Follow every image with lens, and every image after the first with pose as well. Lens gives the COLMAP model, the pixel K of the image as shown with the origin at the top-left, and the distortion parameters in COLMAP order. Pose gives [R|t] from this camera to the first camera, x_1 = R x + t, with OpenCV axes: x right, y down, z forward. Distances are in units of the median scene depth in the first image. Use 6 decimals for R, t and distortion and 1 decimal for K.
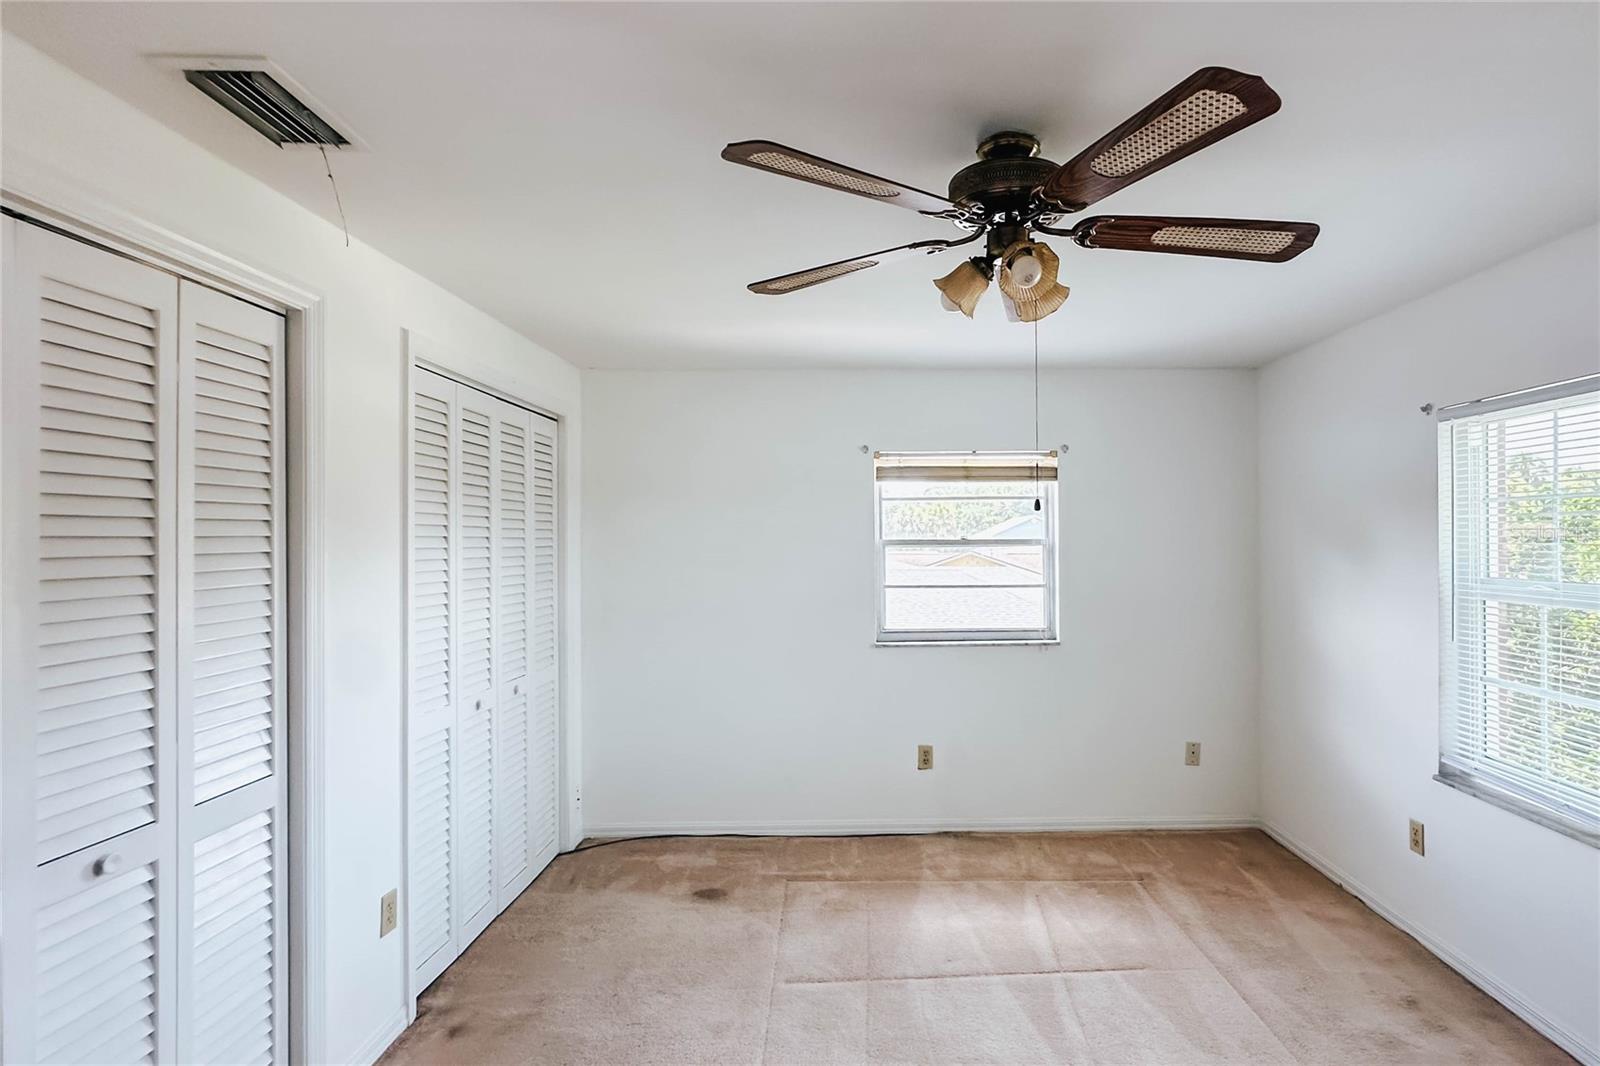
lens RADIAL K [[781.5, 0, 814.5], [0, 781.5, 542.2], [0, 0, 1]] dist [-0.004863, 0.000822]
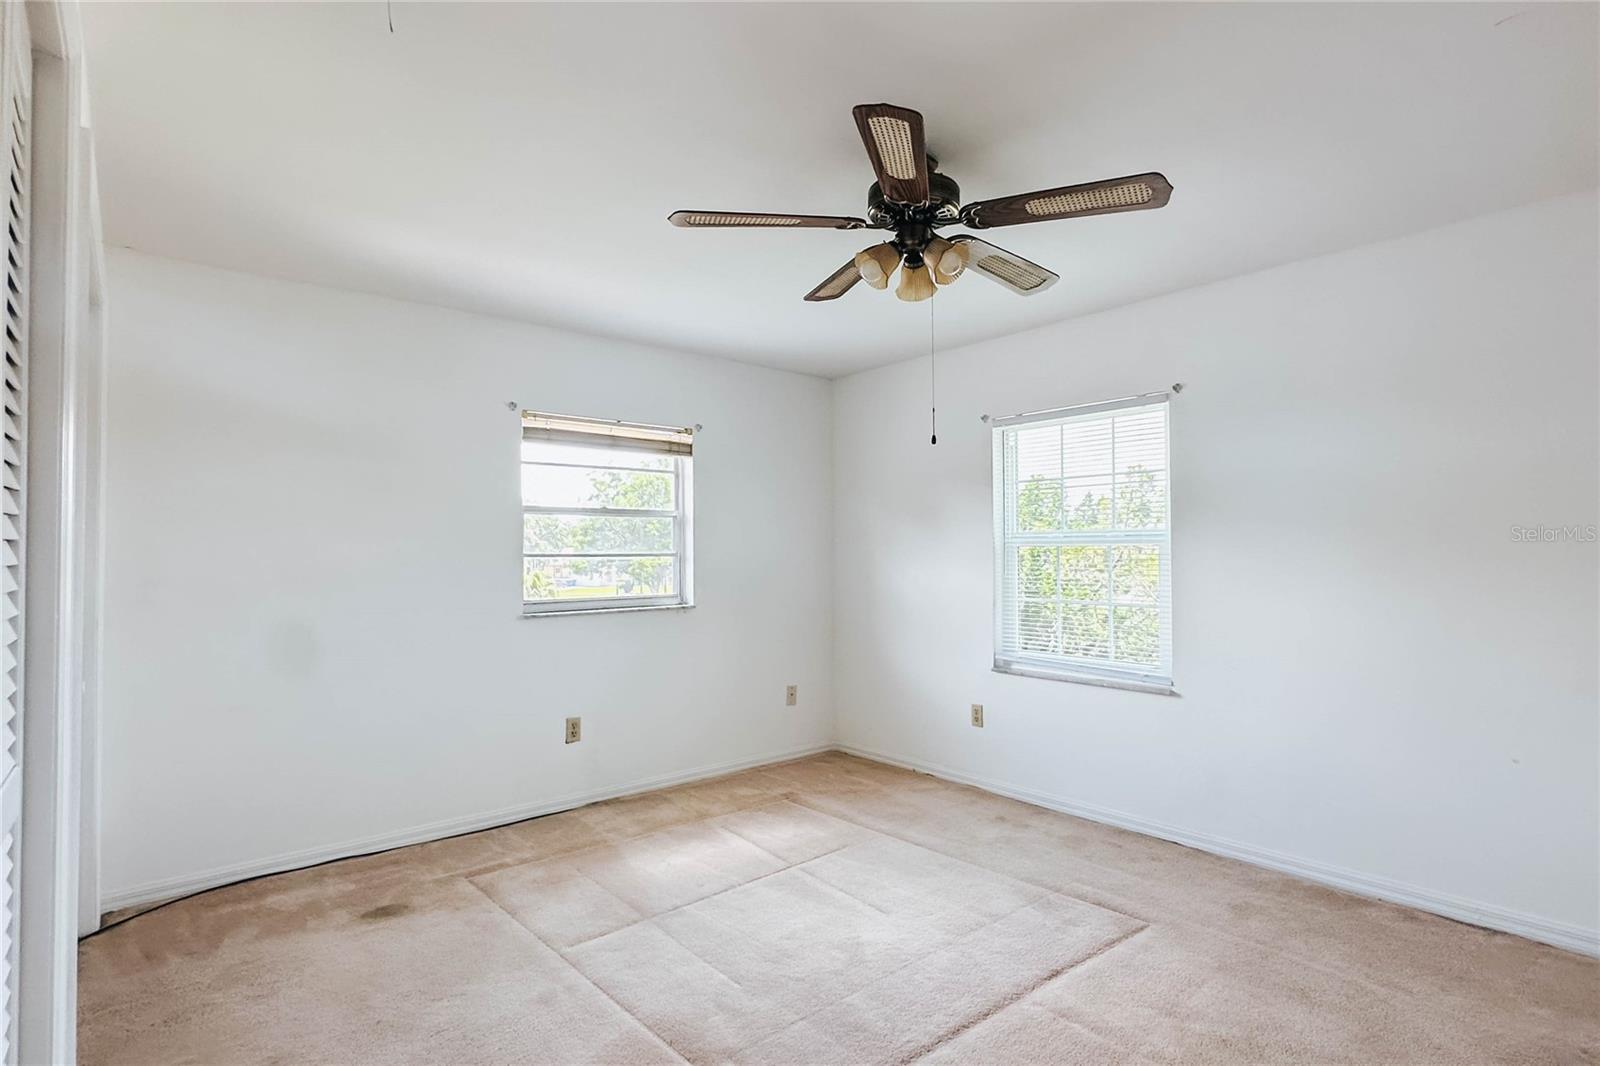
lens RADIAL K [[781.5, 0, 863.1], [0, 781.5, 525.5], [0, 0, 1]] dist [-0.004863, 0.000822]
pose [[0.760835, 0.018626, 0.648678, -0.261106], [-0.005018, 0.999727, -0.022820, 0.050495], [-0.648926, 0.014107, 0.760721, 0.030228]]
